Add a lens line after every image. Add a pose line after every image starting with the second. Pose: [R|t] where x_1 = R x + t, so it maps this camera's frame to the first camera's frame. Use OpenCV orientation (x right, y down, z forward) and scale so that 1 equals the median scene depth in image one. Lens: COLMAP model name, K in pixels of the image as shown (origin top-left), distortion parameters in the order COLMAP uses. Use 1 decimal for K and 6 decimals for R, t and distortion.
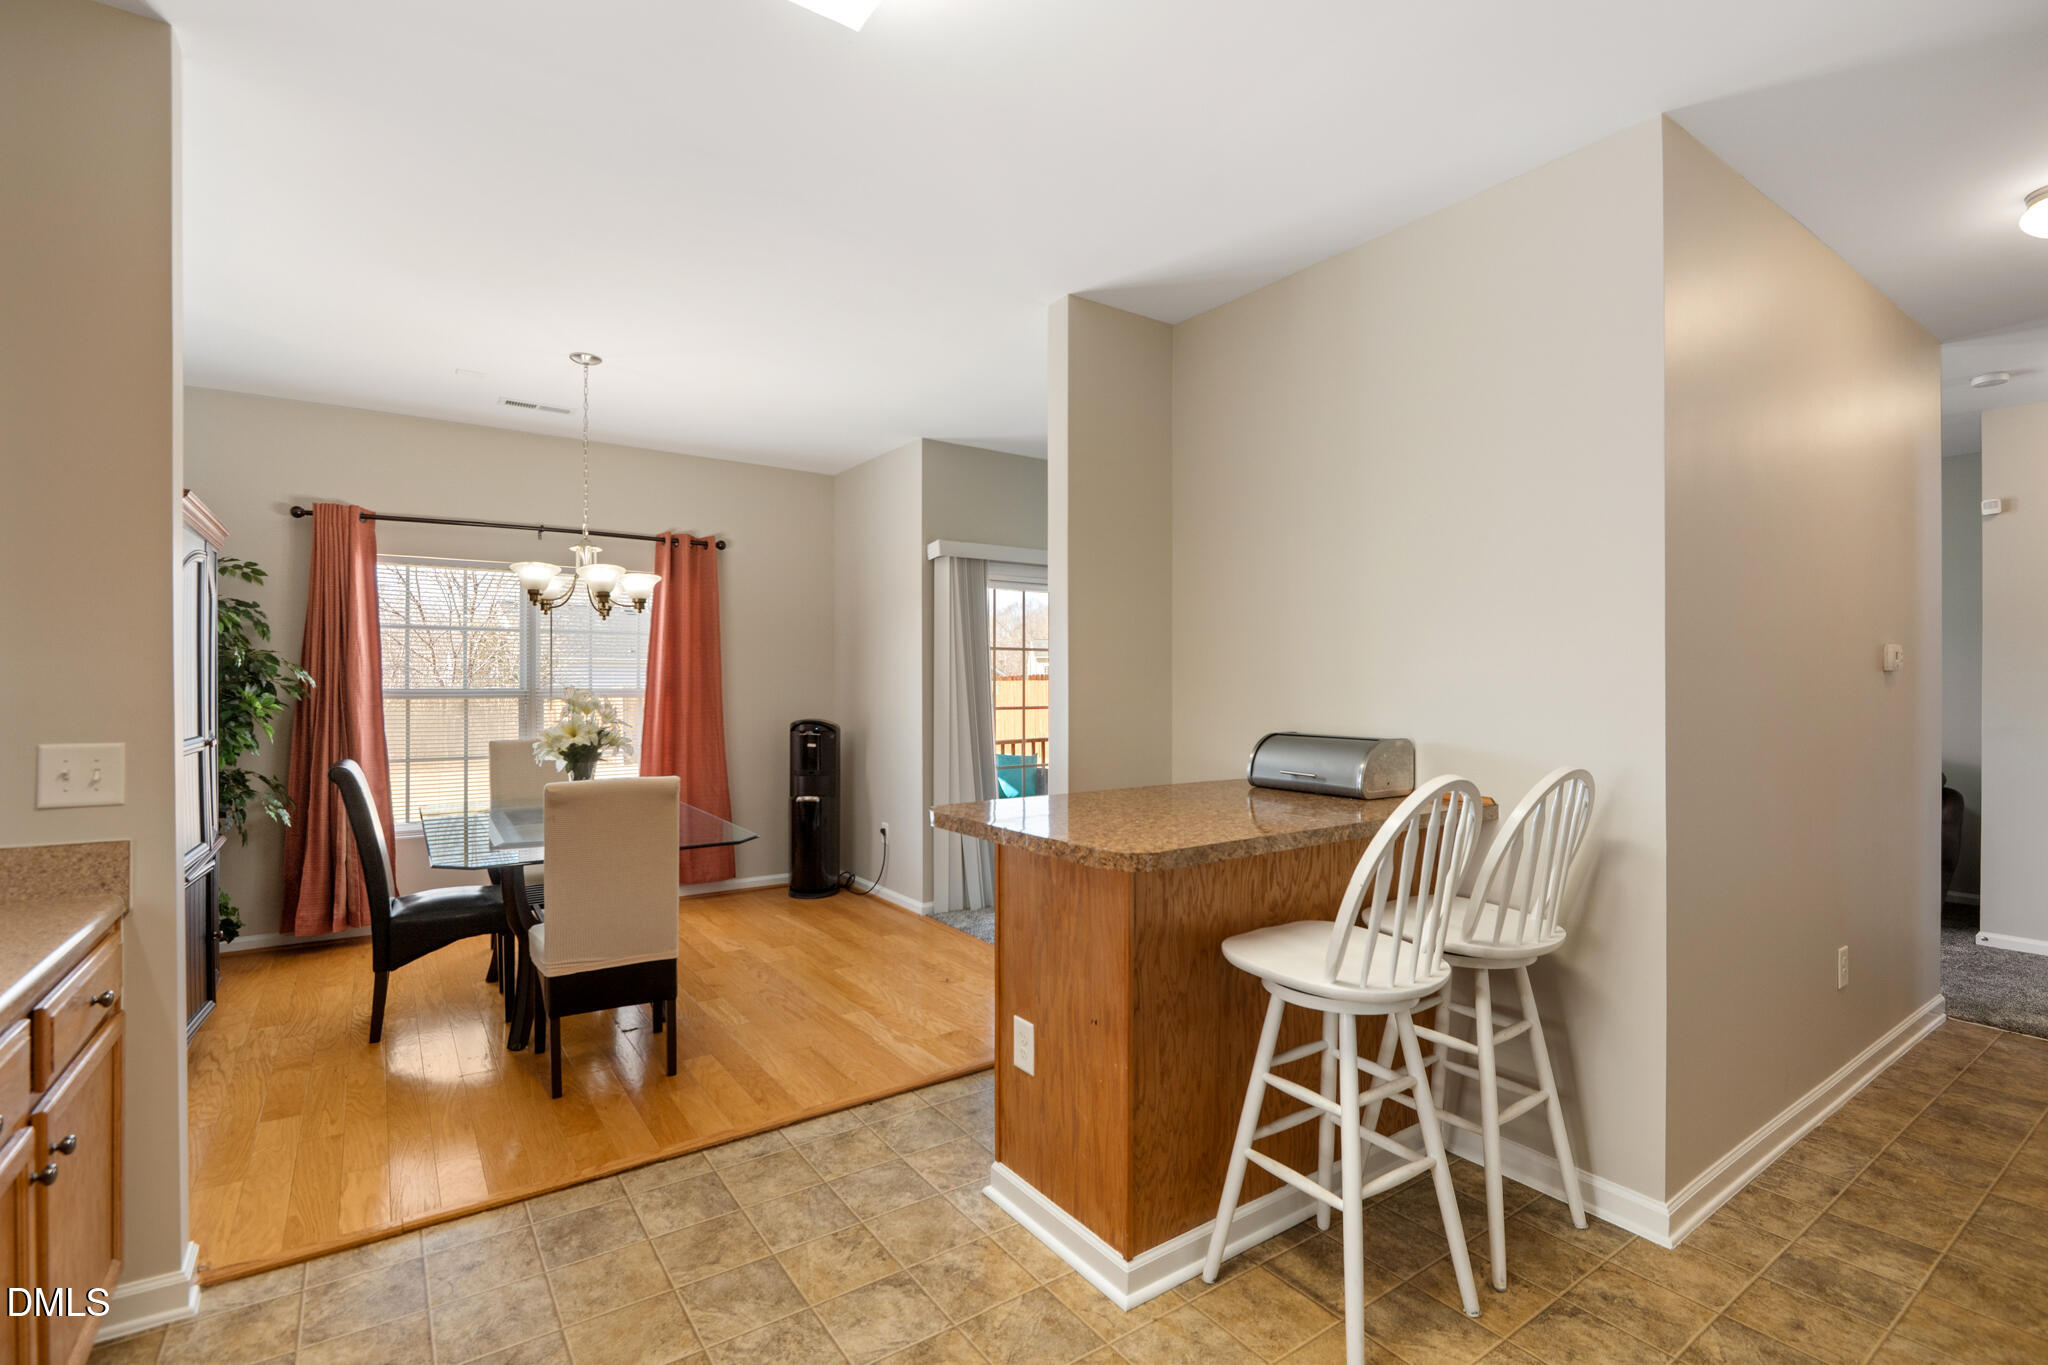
lens RADIAL K [[930.4, 0, 1024.8], [0, 930.4, 683.2], [0, 0, 1]] dist [-0.004096, -0.003486]
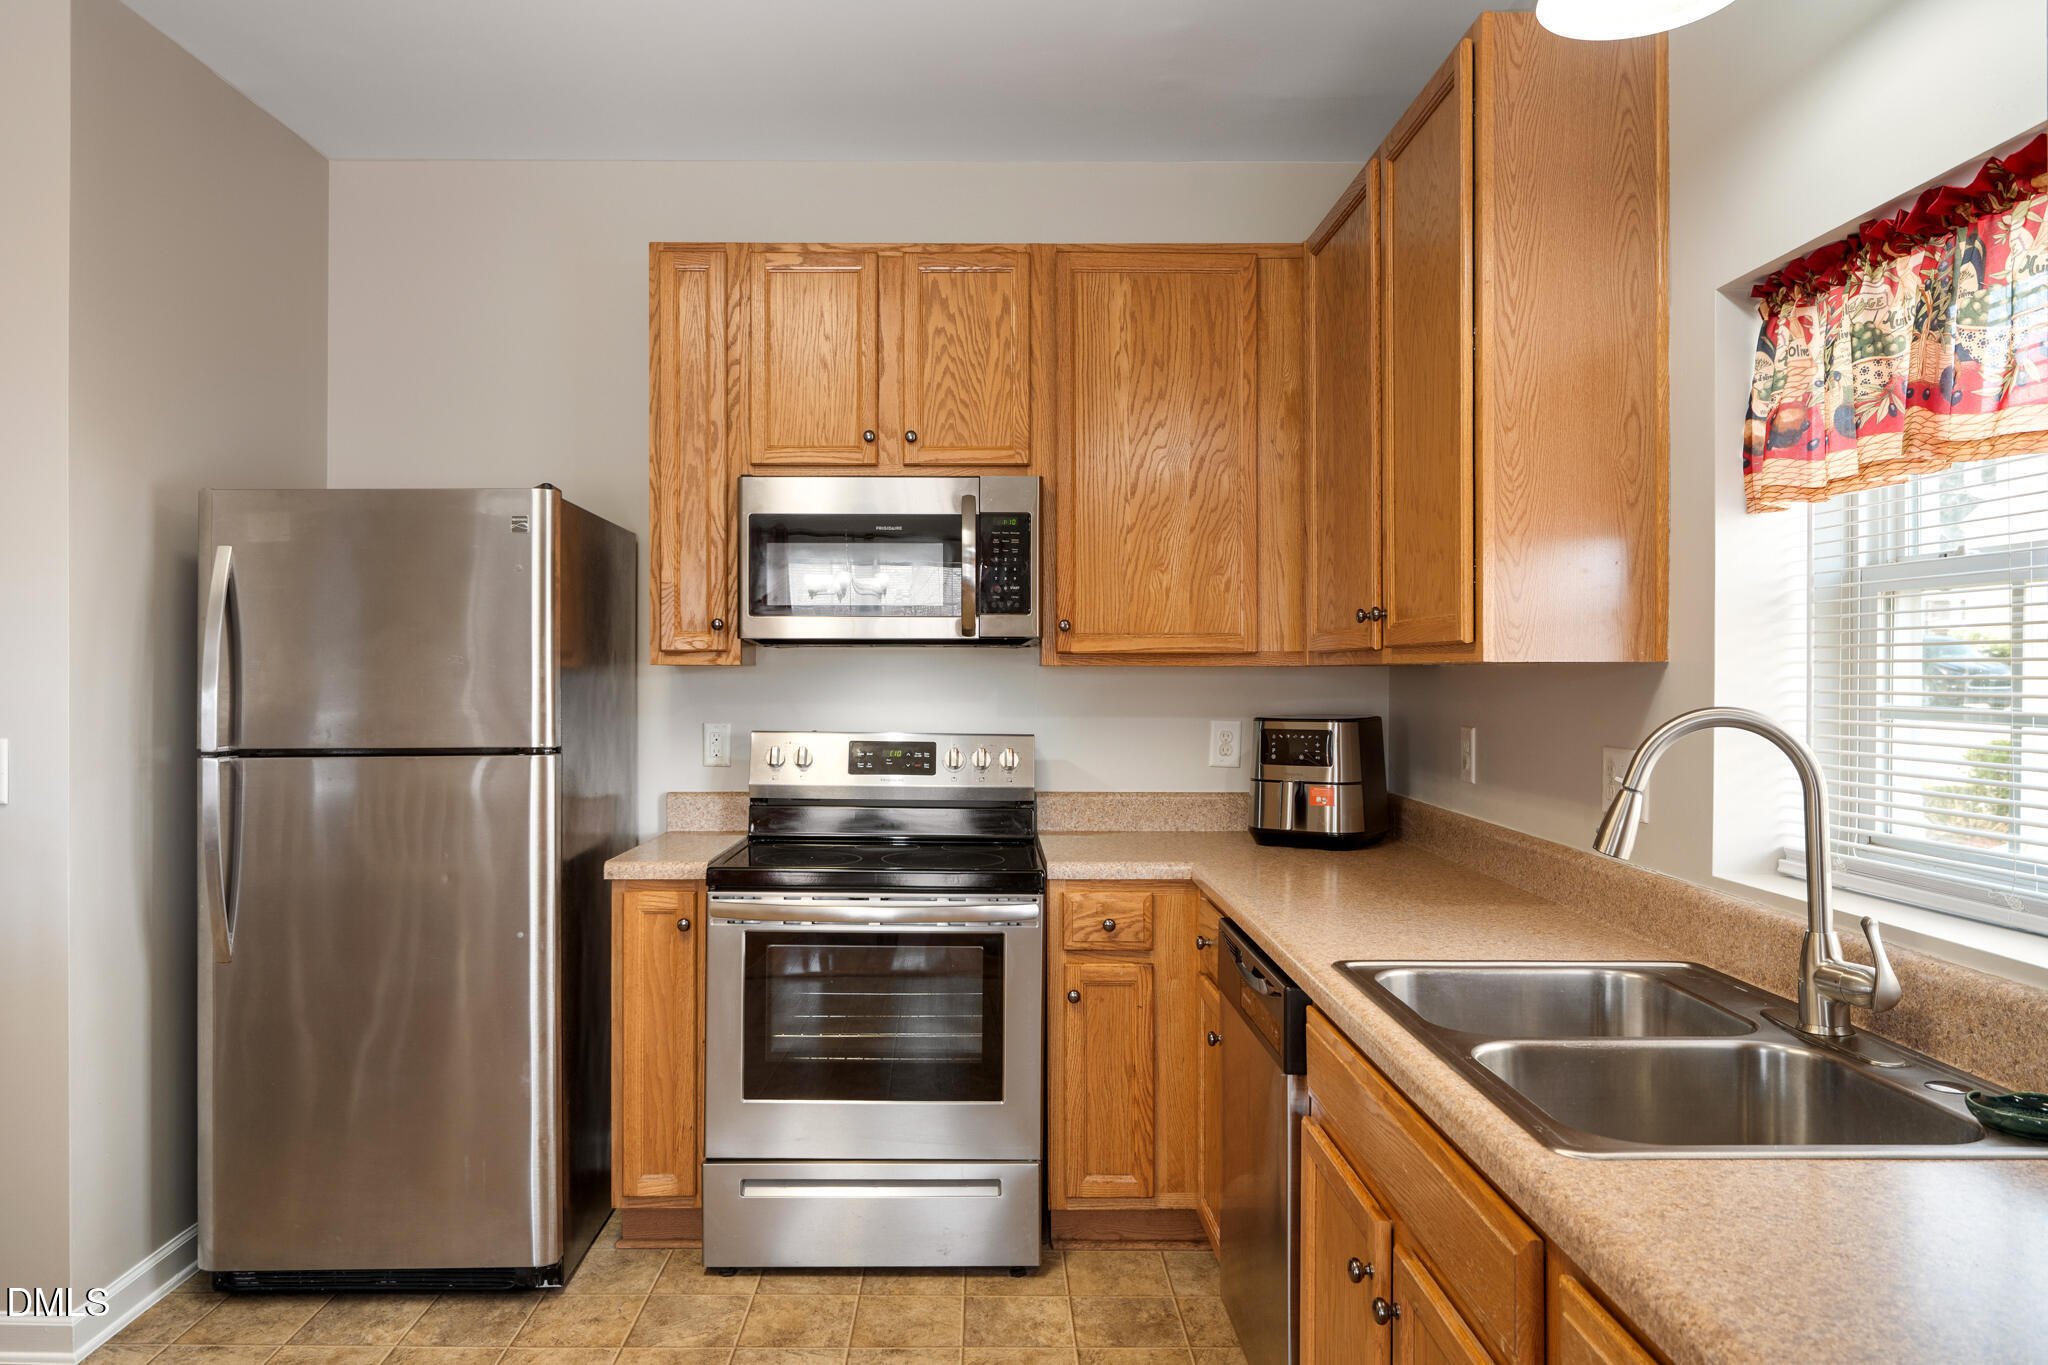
lens RADIAL K [[1370.5, 0, 985.3], [0, 1370.5, 671.1], [0, 0, 1]] dist [-0.019937, -0.002629]
pose [[-0.820119, -0.003458, 0.572183, -0.769909], [-0.003370, 0.999994, 0.001212, -0.002716], [-0.572183, -0.000935, -0.820125, 1.502171]]
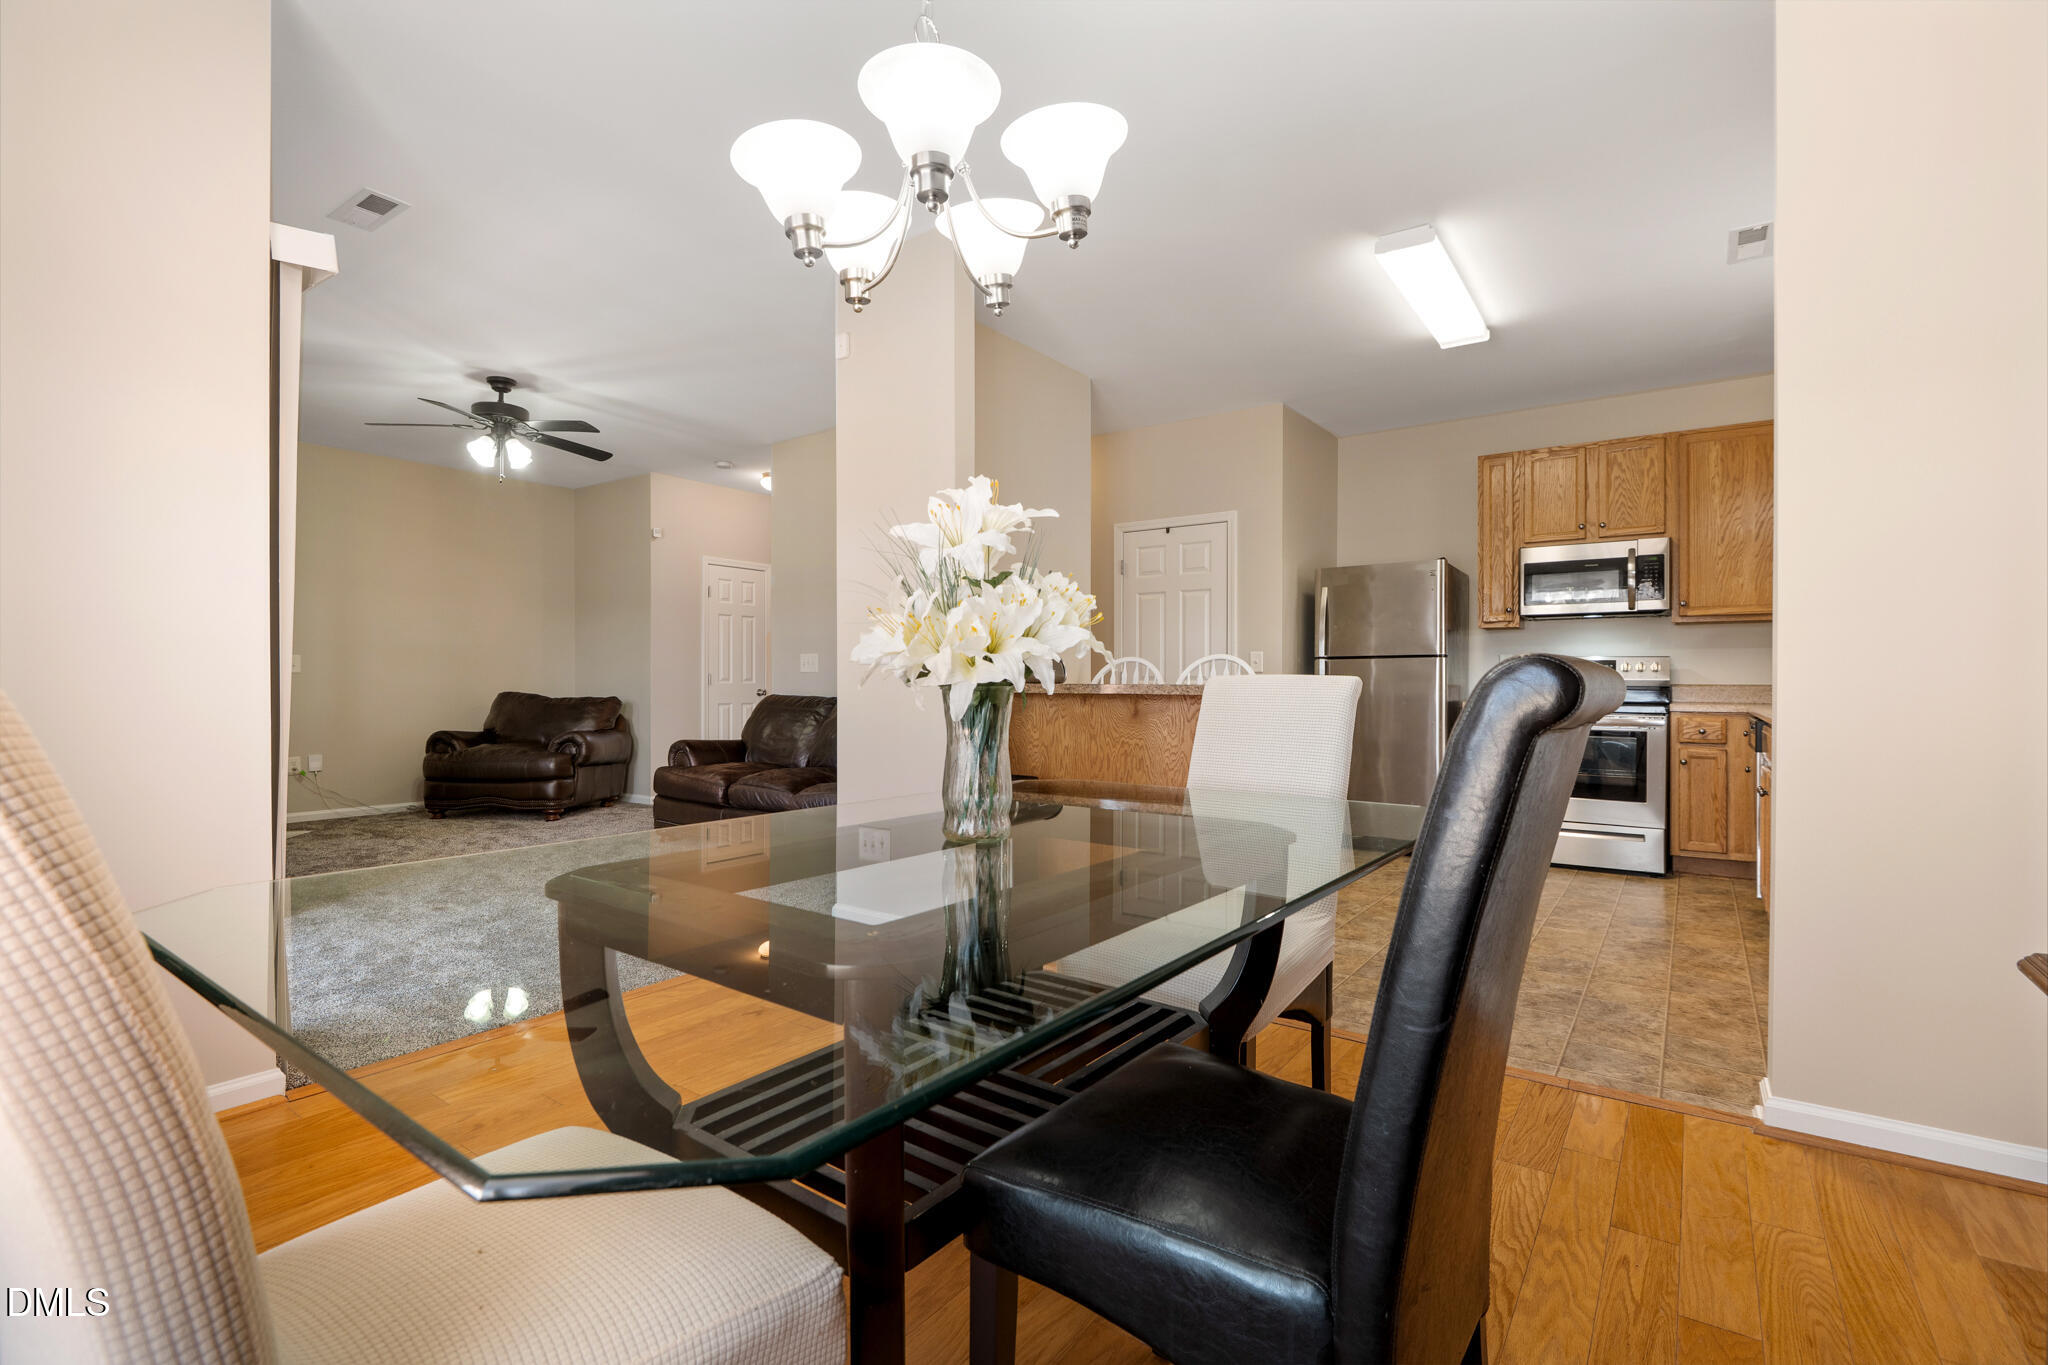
lens RADIAL K [[930.4, 0, 1024.7], [0, 930.4, 685.5], [0, 0, 1]] dist [-0.004096, -0.003486]
pose [[-0.332907, -0.007030, 0.942933, -1.513488], [-0.001909, 0.999975, 0.006782, 0.124900], [-0.942958, 0.000458, -0.332912, 2.405151]]
